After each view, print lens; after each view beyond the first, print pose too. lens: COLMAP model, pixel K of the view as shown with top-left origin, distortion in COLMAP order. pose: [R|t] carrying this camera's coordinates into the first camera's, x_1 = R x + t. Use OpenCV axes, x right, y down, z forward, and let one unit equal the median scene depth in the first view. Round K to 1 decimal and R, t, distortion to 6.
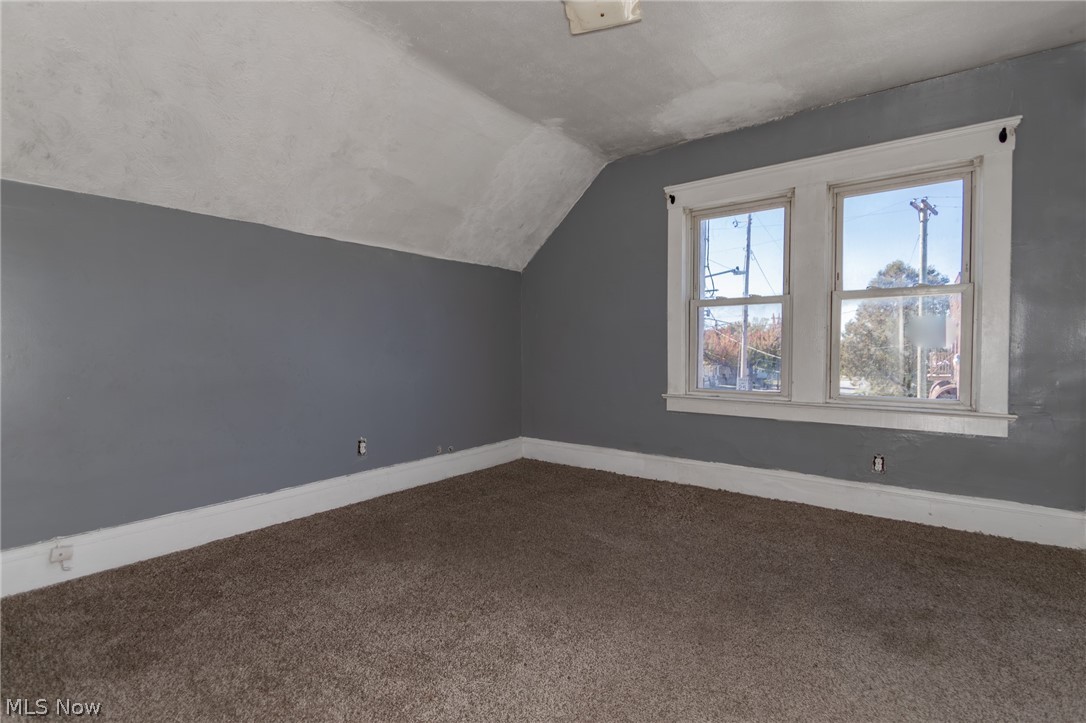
lens RADIAL K [[501.5, 0, 542.8], [0, 501.5, 354.3], [0, 0, 1]] dist [0.001588, -0.000489]
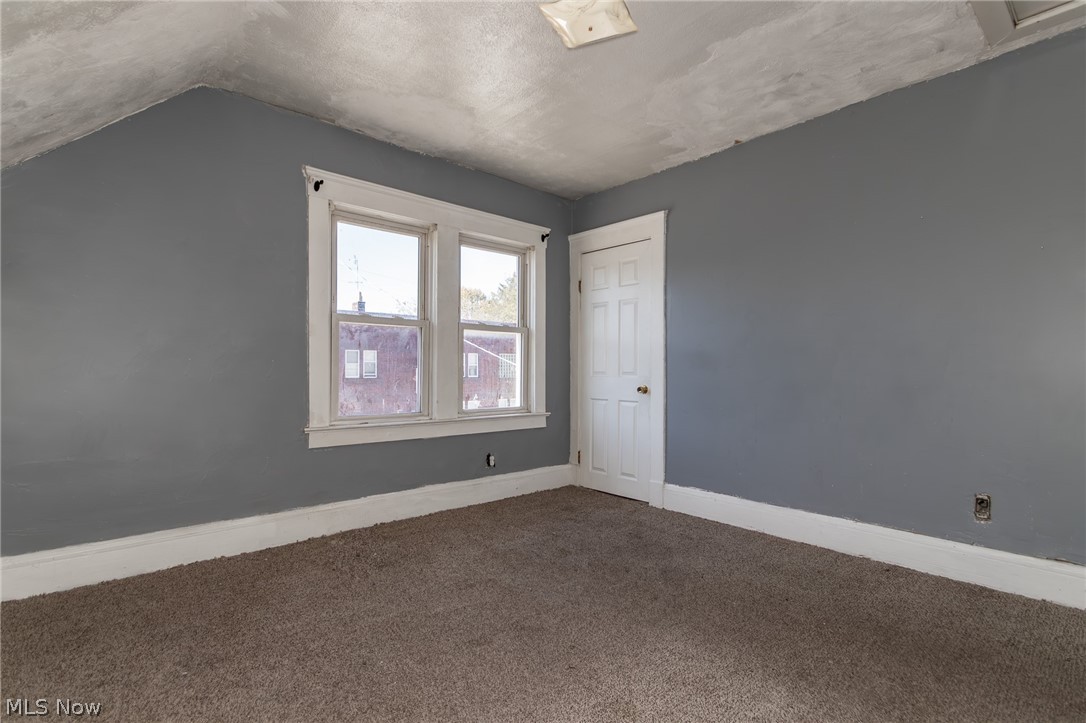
lens RADIAL K [[501.5, 0, 539.1], [0, 501.5, 363.0], [0, 0, 1]] dist [0.001588, -0.000489]
pose [[0.208252, 0.013220, 0.977986, -0.509066], [0.002089, 0.999900, -0.013961, -0.012386], [-0.978073, 0.004950, 0.208204, 0.541266]]
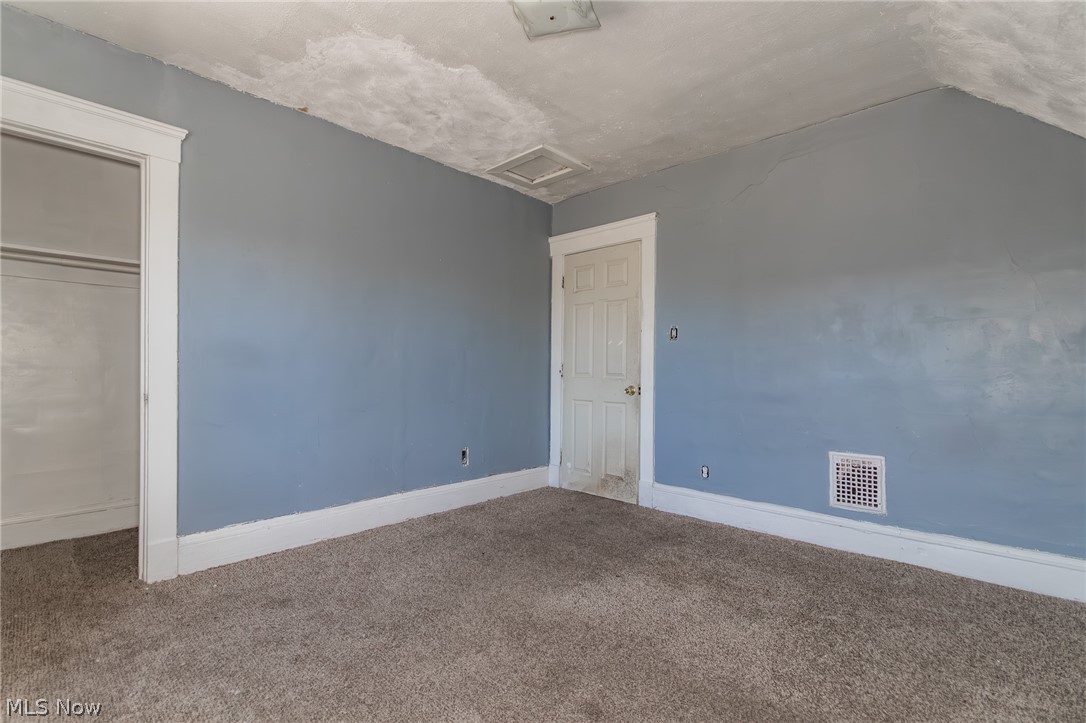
lens RADIAL K [[501.5, 0, 545.8], [0, 501.5, 367.9], [0, 0, 1]] dist [0.001588, -0.000489]
pose [[-0.992112, -0.007295, 0.125146, -0.000029], [-0.007078, 0.999973, 0.002175, -0.018278], [-0.125158, 0.001272, -0.992136, 1.165107]]
